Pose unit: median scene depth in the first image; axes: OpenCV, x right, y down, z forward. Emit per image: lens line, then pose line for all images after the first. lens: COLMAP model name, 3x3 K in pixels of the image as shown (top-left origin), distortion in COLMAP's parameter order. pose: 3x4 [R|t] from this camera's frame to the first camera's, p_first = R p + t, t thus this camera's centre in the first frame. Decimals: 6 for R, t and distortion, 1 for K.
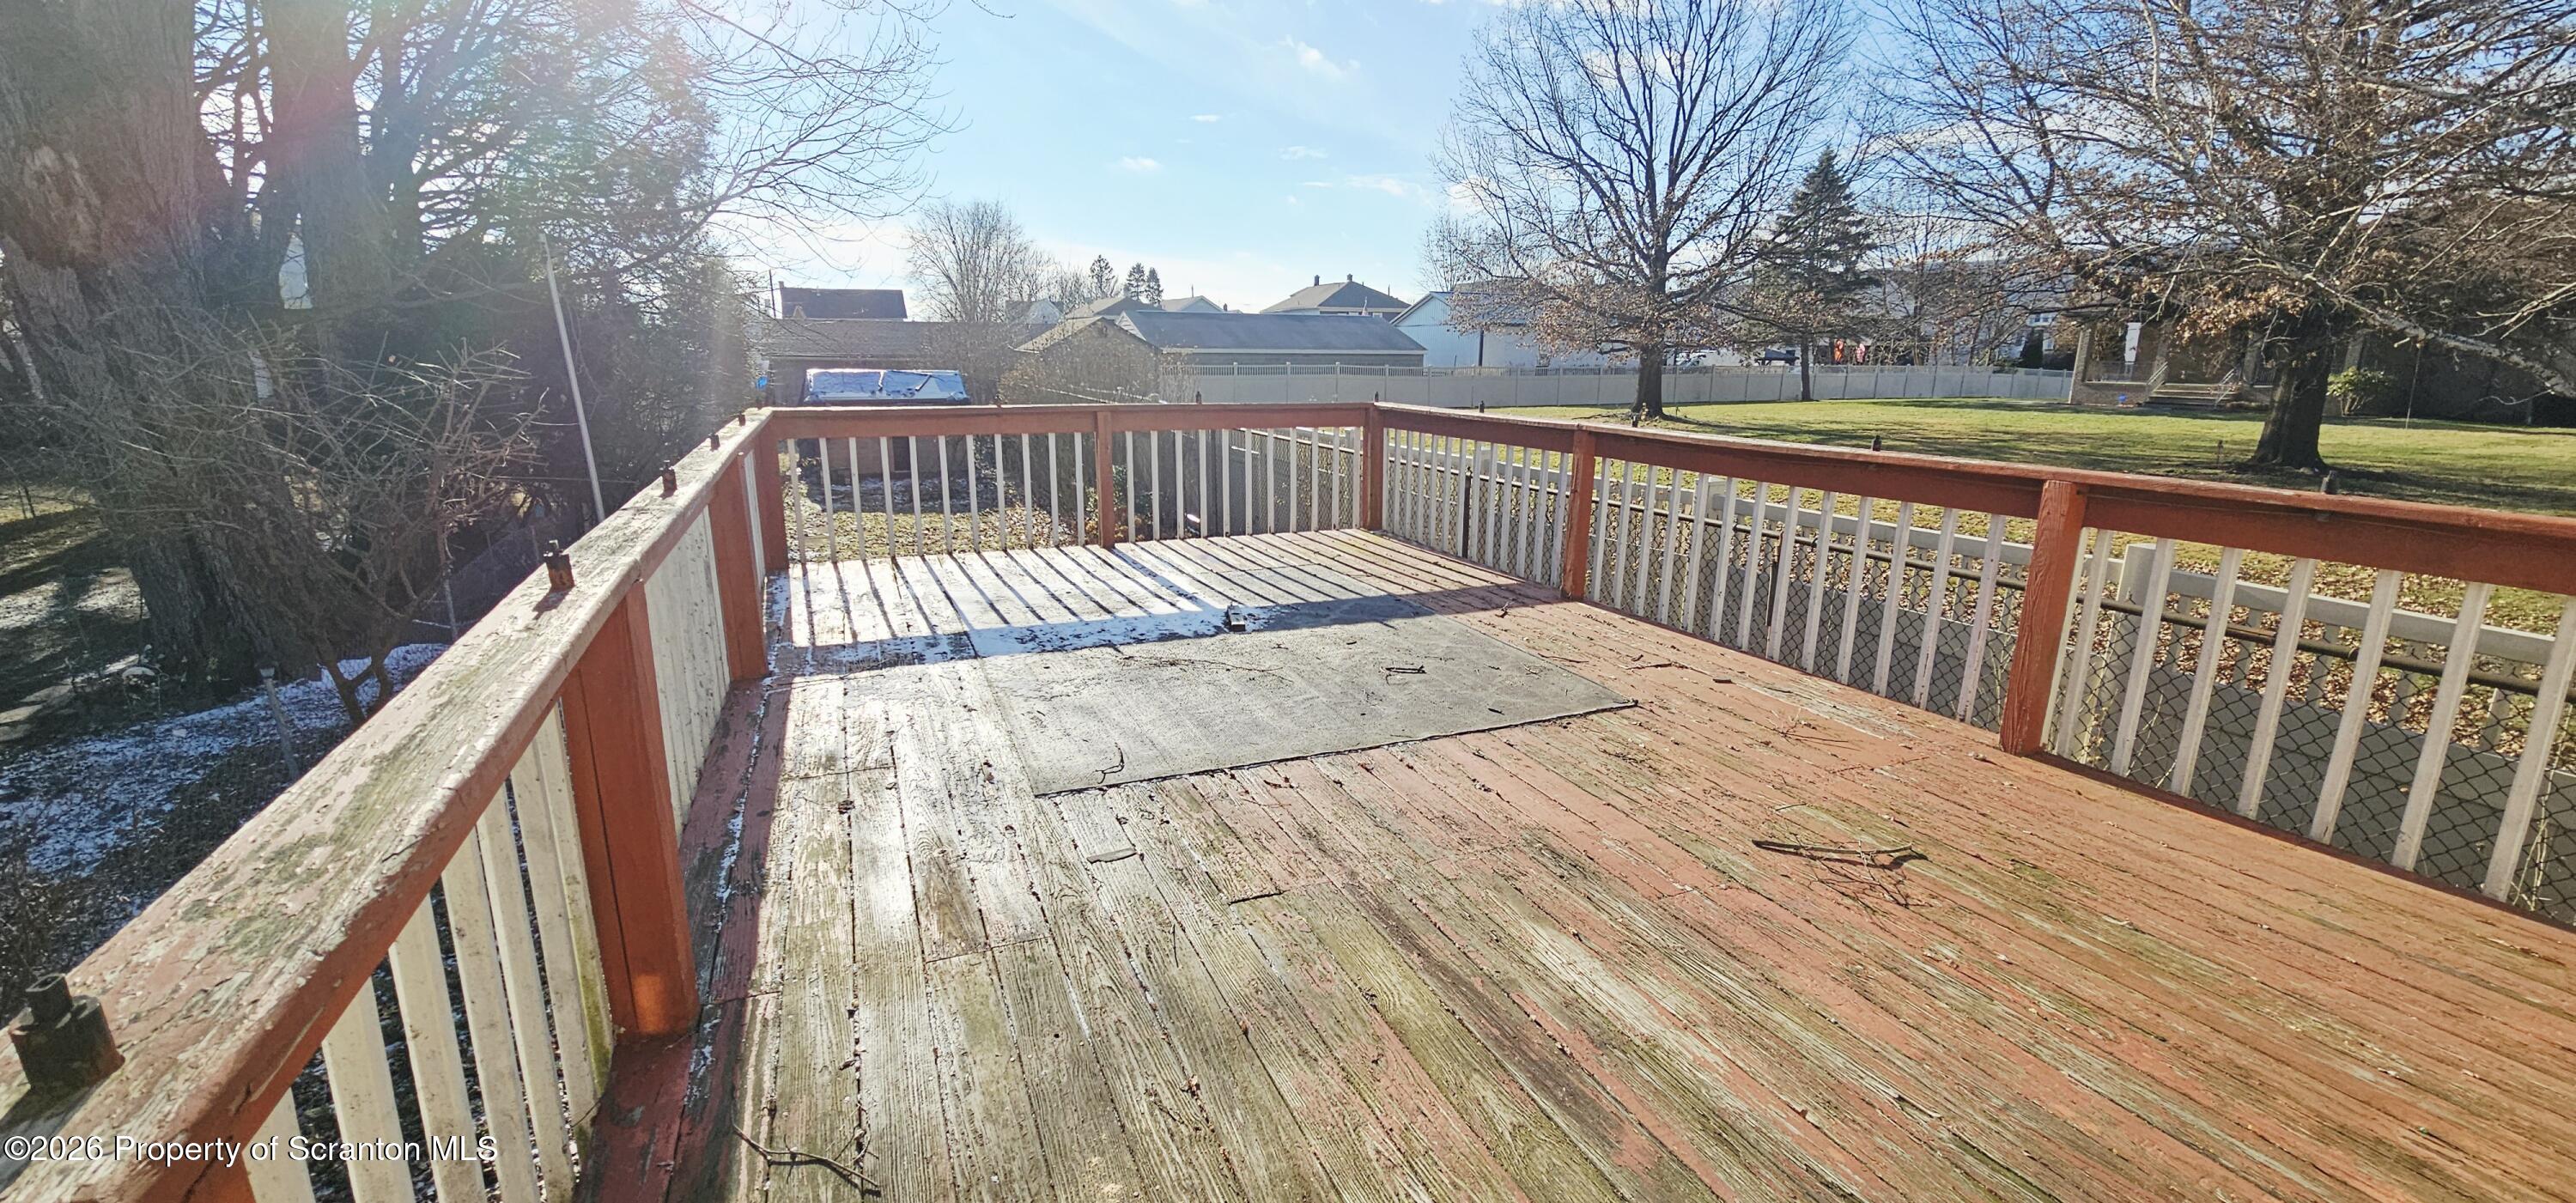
lens RADIAL K [[1043.6, 0, 1284.6], [0, 1043.6, 604.2], [0, 0, 1]] dist [-0.003450, 0.002043]
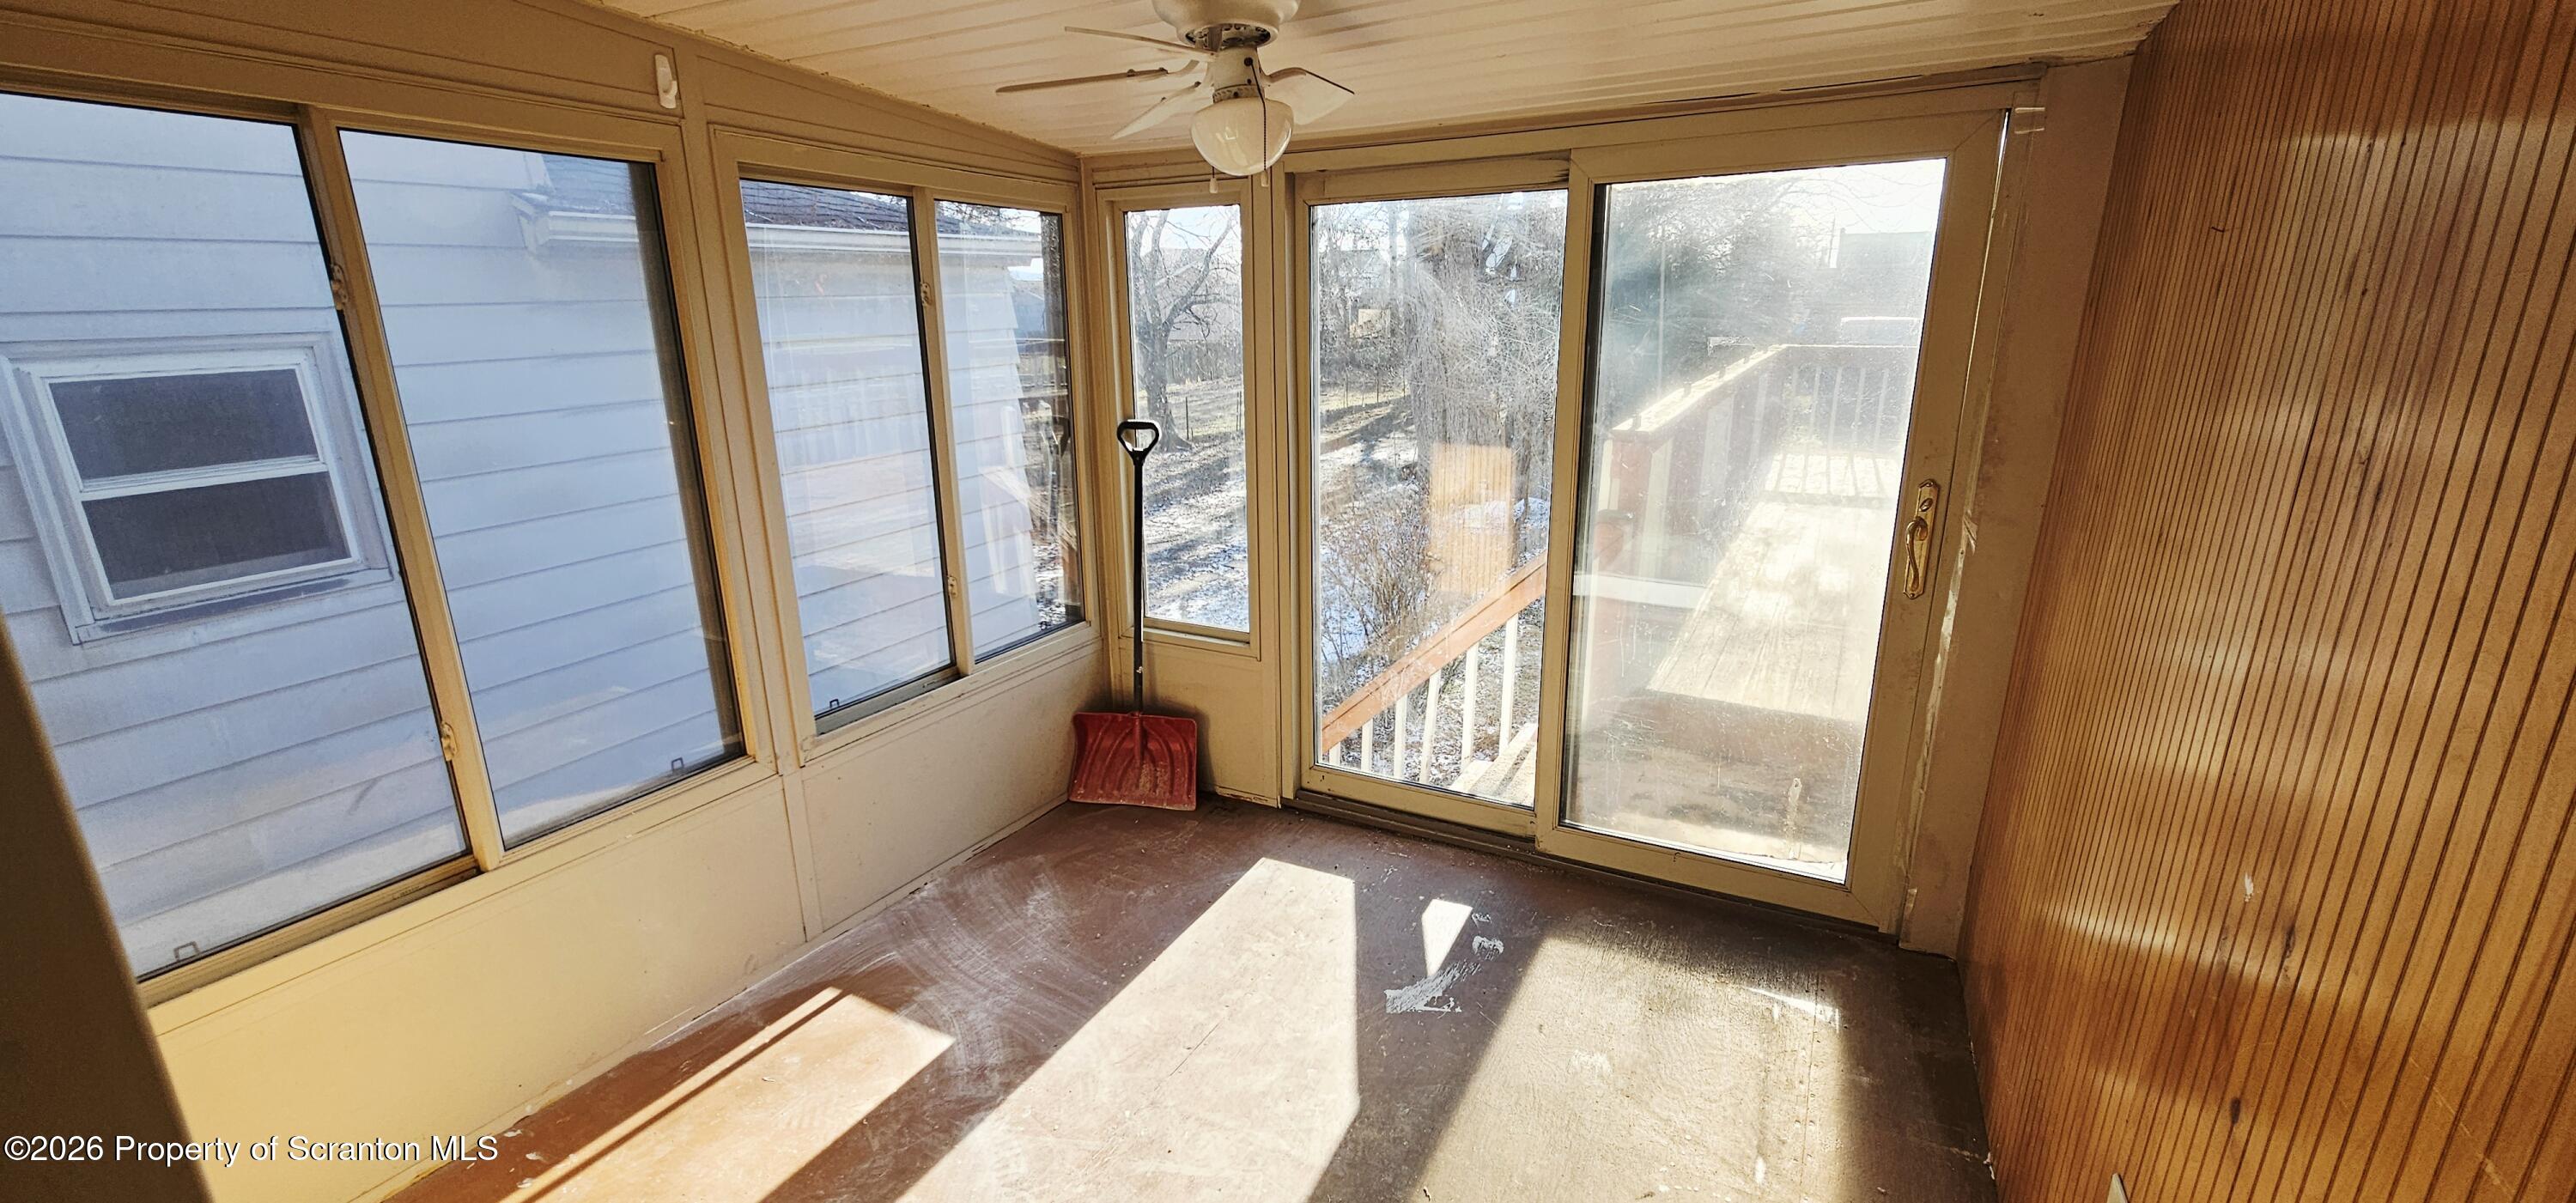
lens RADIAL K [[1043.6, 0, 1287.4], [0, 1043.6, 602.1], [0, 0, 1]] dist [-0.003450, 0.002043]
pose [[0.619814, 0.207587, -0.756795, 0.102050], [-0.172892, 0.976805, 0.126337, 0.039231], [0.765466, 0.052538, 0.641327, -0.185065]]
